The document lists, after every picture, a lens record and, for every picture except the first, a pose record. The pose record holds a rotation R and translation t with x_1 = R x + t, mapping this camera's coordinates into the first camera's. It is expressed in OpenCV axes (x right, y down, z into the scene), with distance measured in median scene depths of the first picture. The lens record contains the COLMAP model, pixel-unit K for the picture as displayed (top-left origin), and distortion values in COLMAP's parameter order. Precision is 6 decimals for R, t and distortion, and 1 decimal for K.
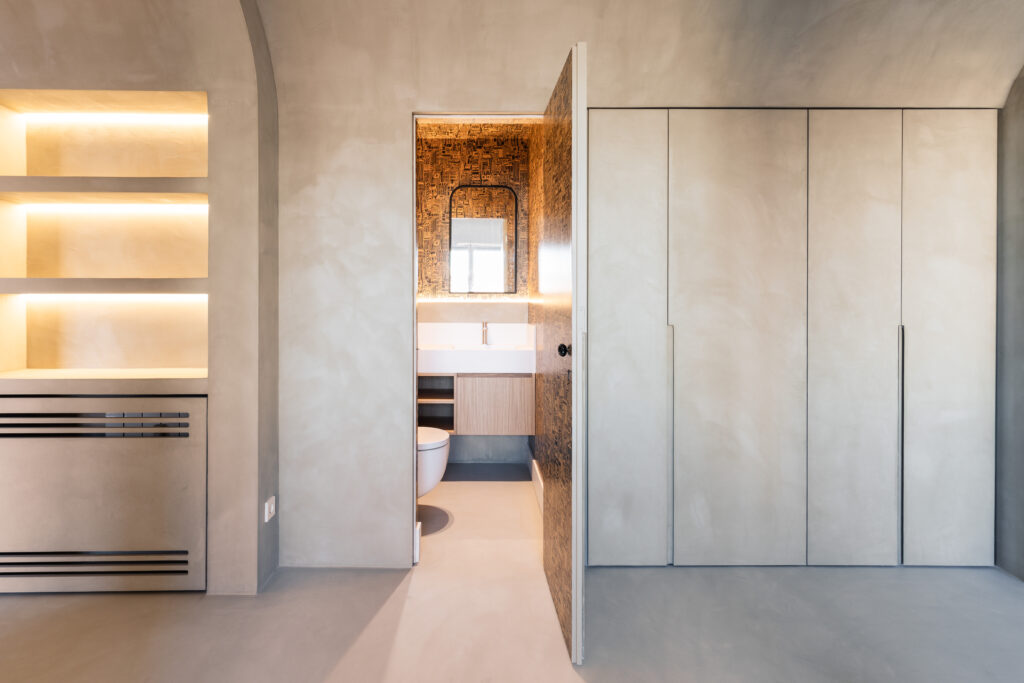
lens RADIAL K [[473.9, 0, 508.6], [0, 473.9, 344.5], [0, 0, 1]] dist [-0.000442, -0.000096]
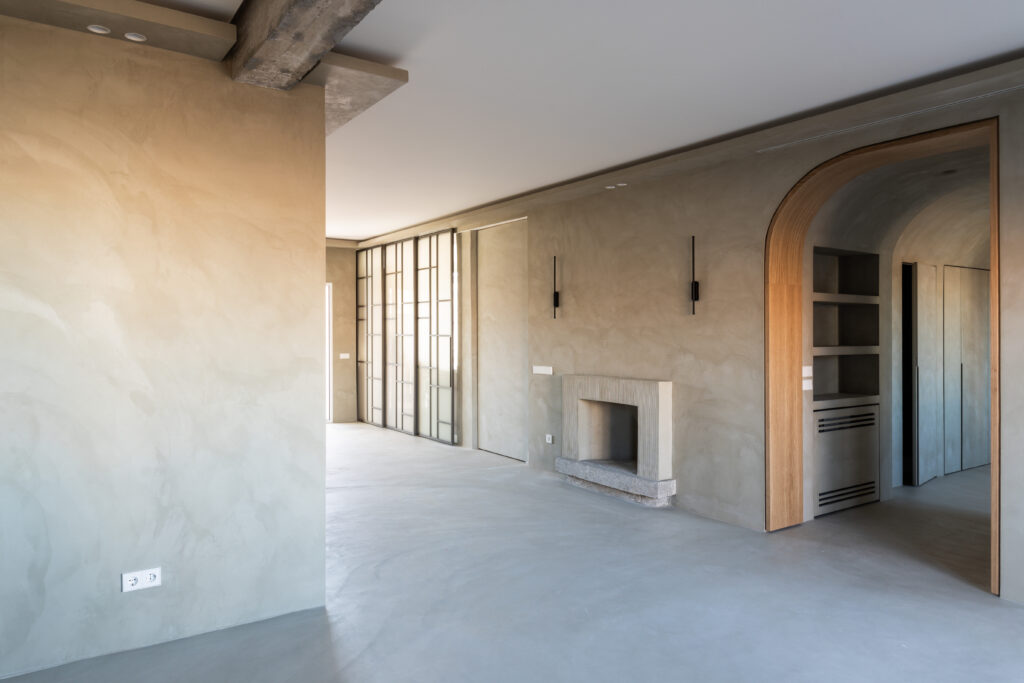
lens RADIAL K [[689.7, 0, 512.0], [0, 689.7, 341.5], [0, 0, 1]] dist [0.003816, 0.001455]
pose [[0.826299, -0.001342, 0.563231, -3.651087], [0.001469, 0.999999, 0.000227, -0.164900], [-0.563230, 0.000640, 0.826300, -0.568755]]
